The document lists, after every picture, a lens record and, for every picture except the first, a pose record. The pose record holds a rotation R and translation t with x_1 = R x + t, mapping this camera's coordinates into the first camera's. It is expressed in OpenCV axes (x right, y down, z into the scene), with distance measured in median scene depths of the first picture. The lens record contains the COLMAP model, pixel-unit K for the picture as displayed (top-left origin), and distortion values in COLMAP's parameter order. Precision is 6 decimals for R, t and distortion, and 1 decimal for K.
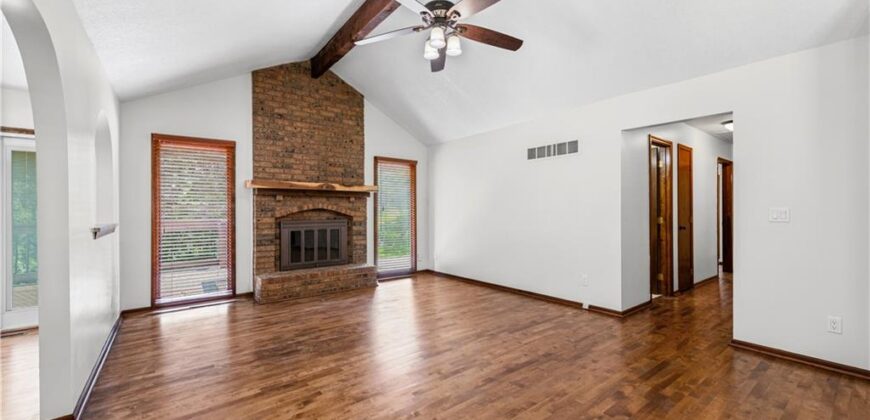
lens RADIAL K [[344.3, 0, 438.1], [0, 344.3, 206.0], [0, 0, 1]] dist [0.020627, -0.000062]
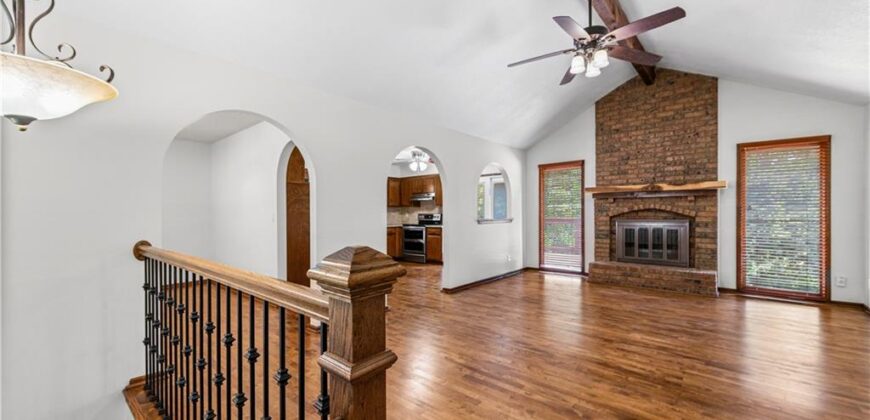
lens RADIAL K [[341.7, 0, 435.0], [0, 341.7, 210.0], [0, 0, 1]] dist [0.000048, -0.000322]
pose [[0.188198, -0.005470, -0.982116, 0.571140], [0.014992, 0.999884, -0.002696, 0.004723], [0.982017, -0.014216, 0.188259, 0.164702]]
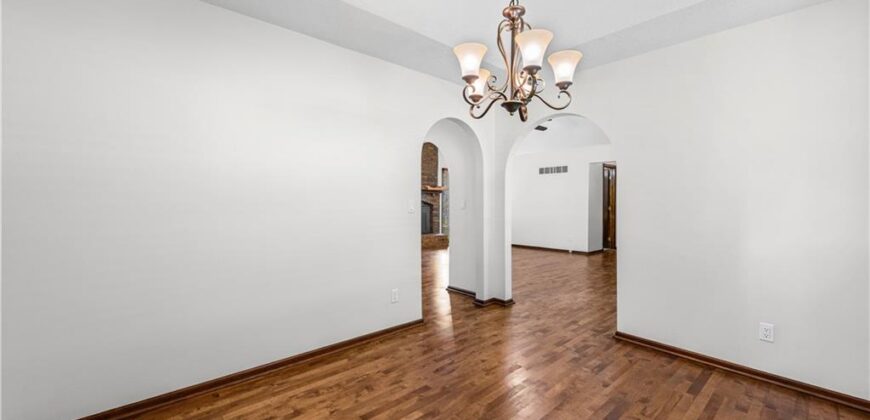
lens RADIAL K [[349.4, 0, 436.3], [0, 349.4, 197.6], [0, 0, 1]] dist [-0.000557, -0.000323]
pose [[0.997537, 0.009752, 0.069462, -0.387027], [-0.009225, 0.999926, -0.007902, 0.008548], [-0.069533, 0.007242, 0.997553, -0.755033]]
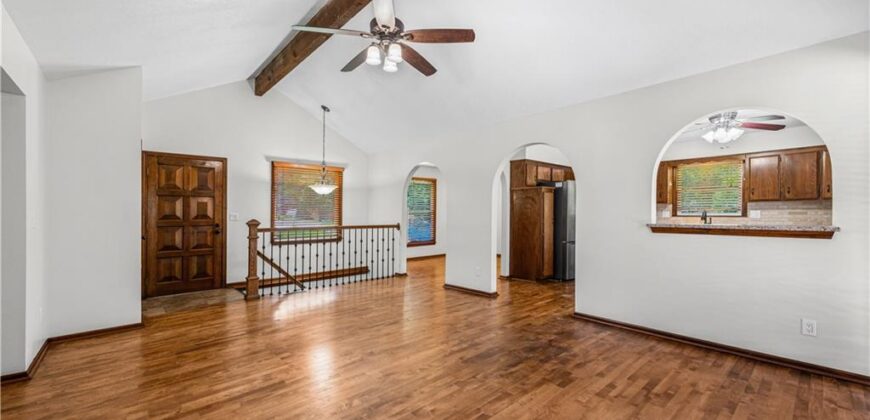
lens RADIAL K [[341.7, 0, 435.0], [0, 341.7, 210.0], [0, 0, 1]] dist [0.000048, -0.000322]
pose [[-0.997693, 0.009023, -0.067284, -0.043828], [0.010096, 0.999827, -0.015631, 0.012235], [0.067131, -0.016275, -0.997611, 1.161096]]
